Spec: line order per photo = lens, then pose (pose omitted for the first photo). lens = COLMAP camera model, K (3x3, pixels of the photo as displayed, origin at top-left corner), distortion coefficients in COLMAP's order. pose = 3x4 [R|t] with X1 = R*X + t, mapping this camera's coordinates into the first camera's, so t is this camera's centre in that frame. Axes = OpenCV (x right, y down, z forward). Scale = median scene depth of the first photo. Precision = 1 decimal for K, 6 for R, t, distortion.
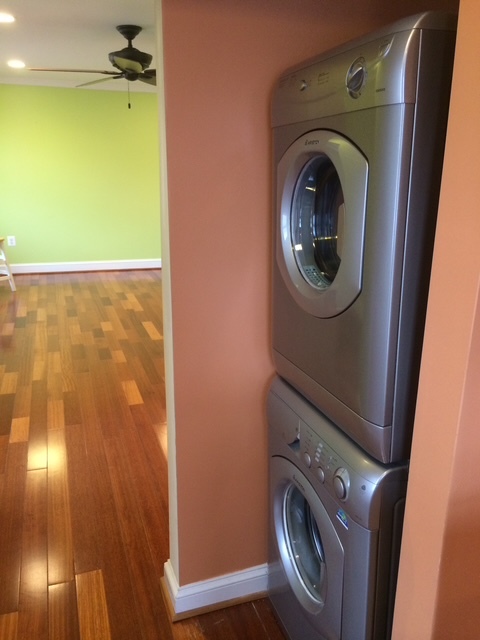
lens RADIAL K [[568.1, 0, 240.3], [0, 568.1, 319.1], [0, 0, 1]] dist [0.095923, -0.117817]
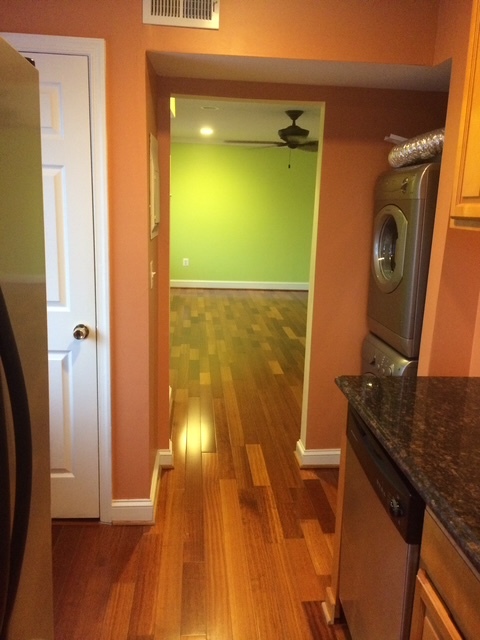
lens RADIAL K [[568.1, 0, 239.8], [0, 568.1, 319.6], [0, 0, 1]] dist [0.095923, -0.117817]
pose [[0.971494, 0.074422, -0.225080, 0.026756], [-0.087515, 0.994970, -0.048748, 0.069100], [0.220320, 0.067056, 0.973120, -0.322632]]
